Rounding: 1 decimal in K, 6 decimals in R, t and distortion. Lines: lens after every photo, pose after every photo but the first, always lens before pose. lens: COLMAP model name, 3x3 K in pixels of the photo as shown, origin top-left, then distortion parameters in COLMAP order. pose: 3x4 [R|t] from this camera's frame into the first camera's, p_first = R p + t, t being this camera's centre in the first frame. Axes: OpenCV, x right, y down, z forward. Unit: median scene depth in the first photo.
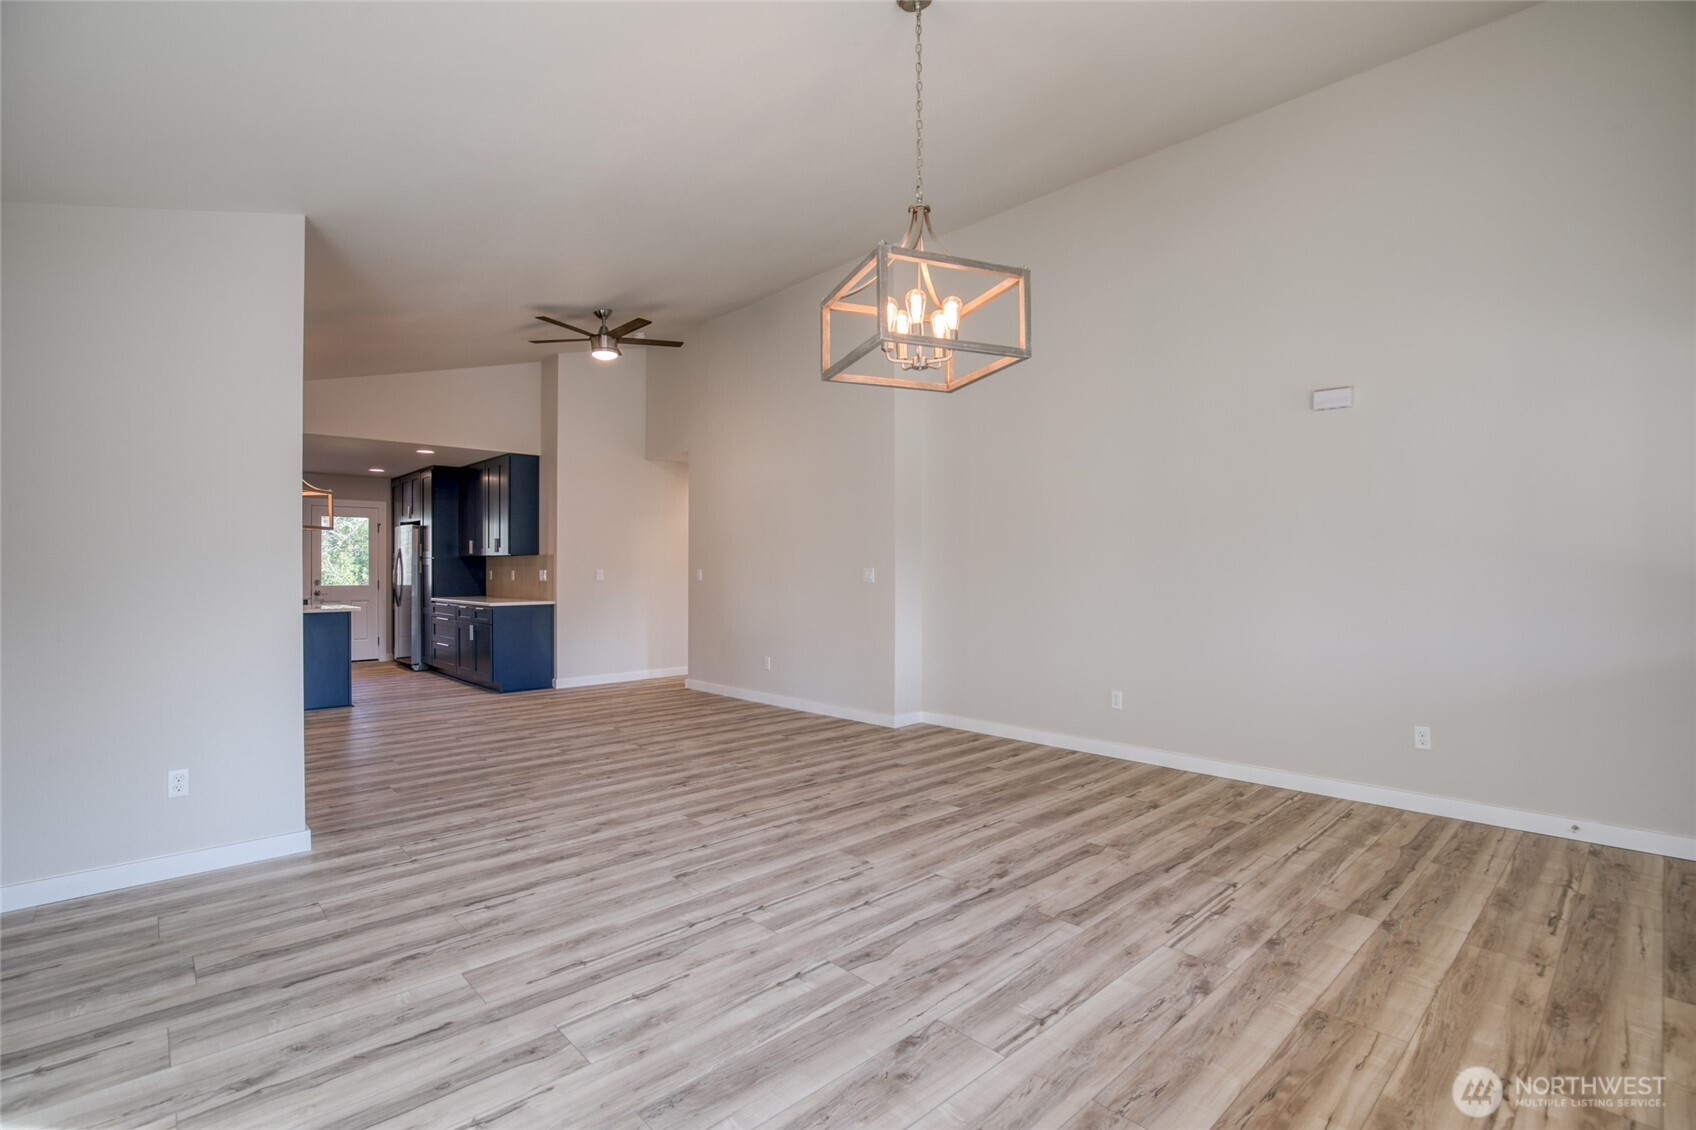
lens RADIAL K [[757.2, 0, 844.9], [0, 757.2, 559.8], [0, 0, 1]] dist [-0.023709, 0.000420]
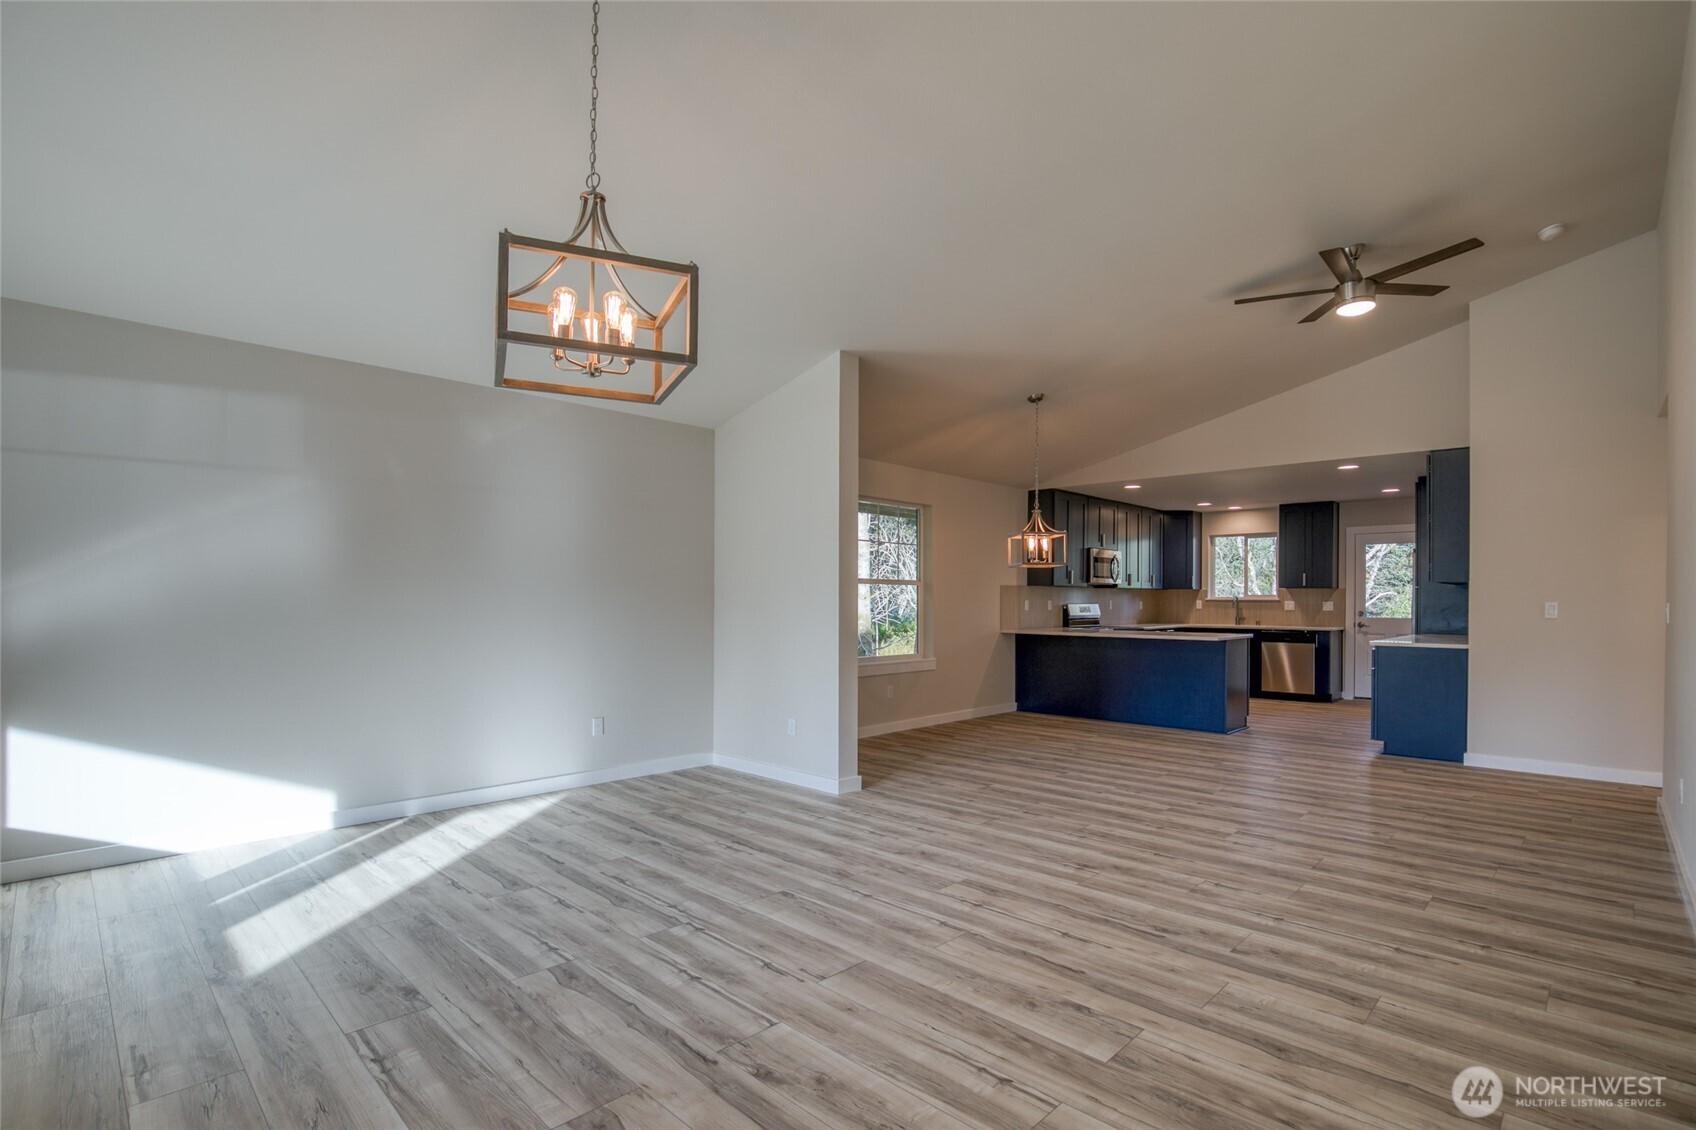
lens RADIAL K [[785.1, 0, 884.2], [0, 785.1, 592.7], [0, 0, 1]] dist [-0.022767, 0.006282]
pose [[0.096725, -0.003248, -0.995306, 0.817183], [0.007109, 0.999971, -0.002573, 0.001496], [0.995286, -0.006826, 0.096746, 0.951931]]
